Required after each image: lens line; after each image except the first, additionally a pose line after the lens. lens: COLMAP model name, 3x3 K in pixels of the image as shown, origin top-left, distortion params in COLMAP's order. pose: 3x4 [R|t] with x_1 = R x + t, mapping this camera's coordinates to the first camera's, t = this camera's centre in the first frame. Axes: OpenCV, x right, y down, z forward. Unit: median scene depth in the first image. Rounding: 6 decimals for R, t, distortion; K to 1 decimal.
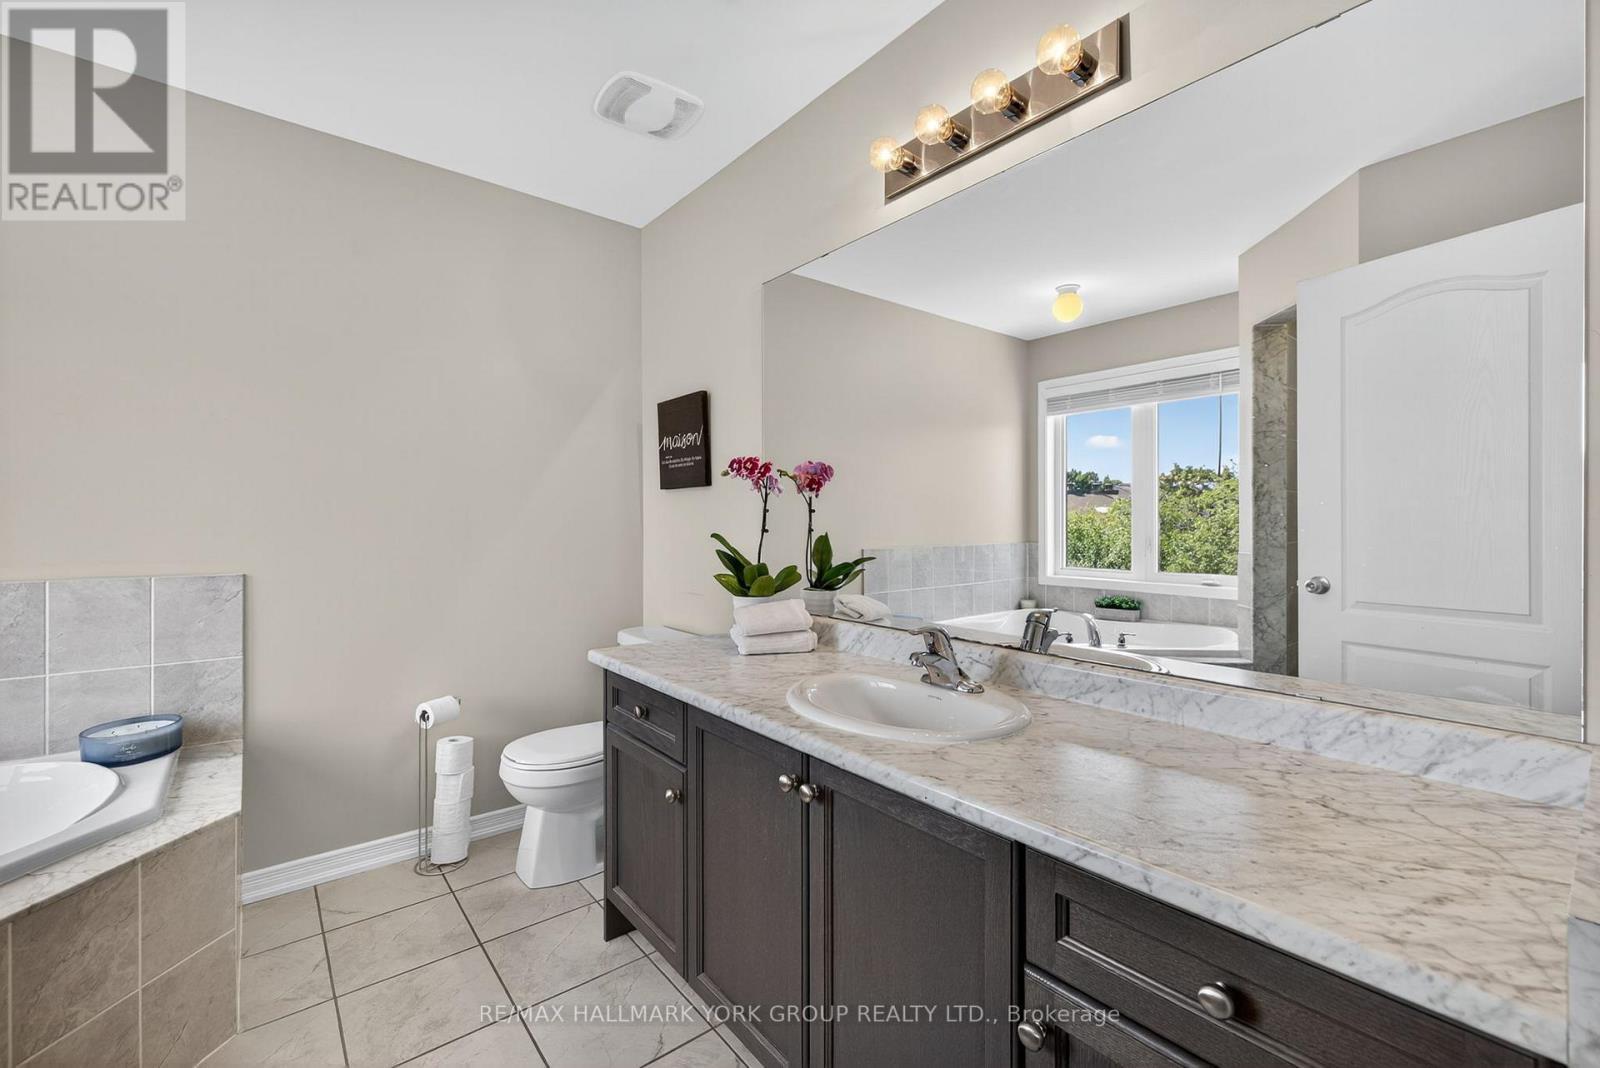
lens RADIAL K [[673.7, 0, 794.4], [0, 673.7, 521.5], [0, 0, 1]] dist [0.005656, -0.000091]
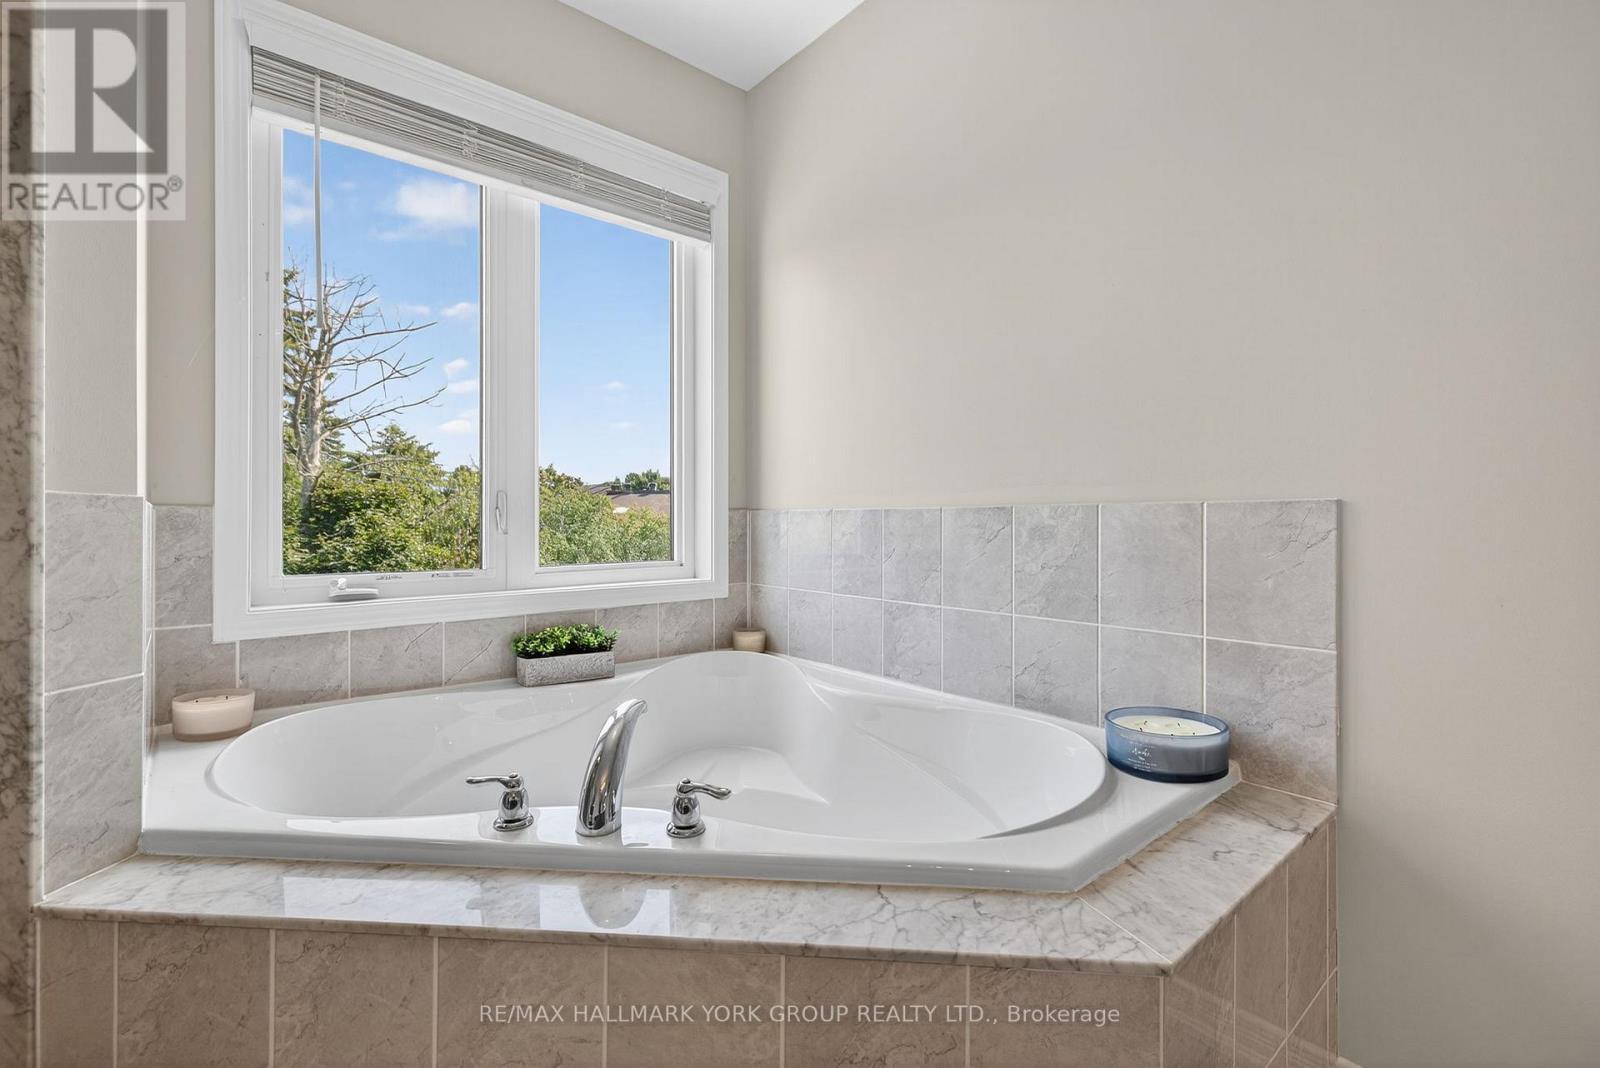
lens RADIAL K [[701.4, 0, 800.1], [0, 701.4, 523.6], [0, 0, 1]] dist [-0.000535, -0.000134]
pose [[0.021564, 0.001737, -0.999766, -0.289063], [-0.001382, 0.999998, 0.001708, 0.104965], [0.999767, 0.001345, 0.021566, 0.608024]]
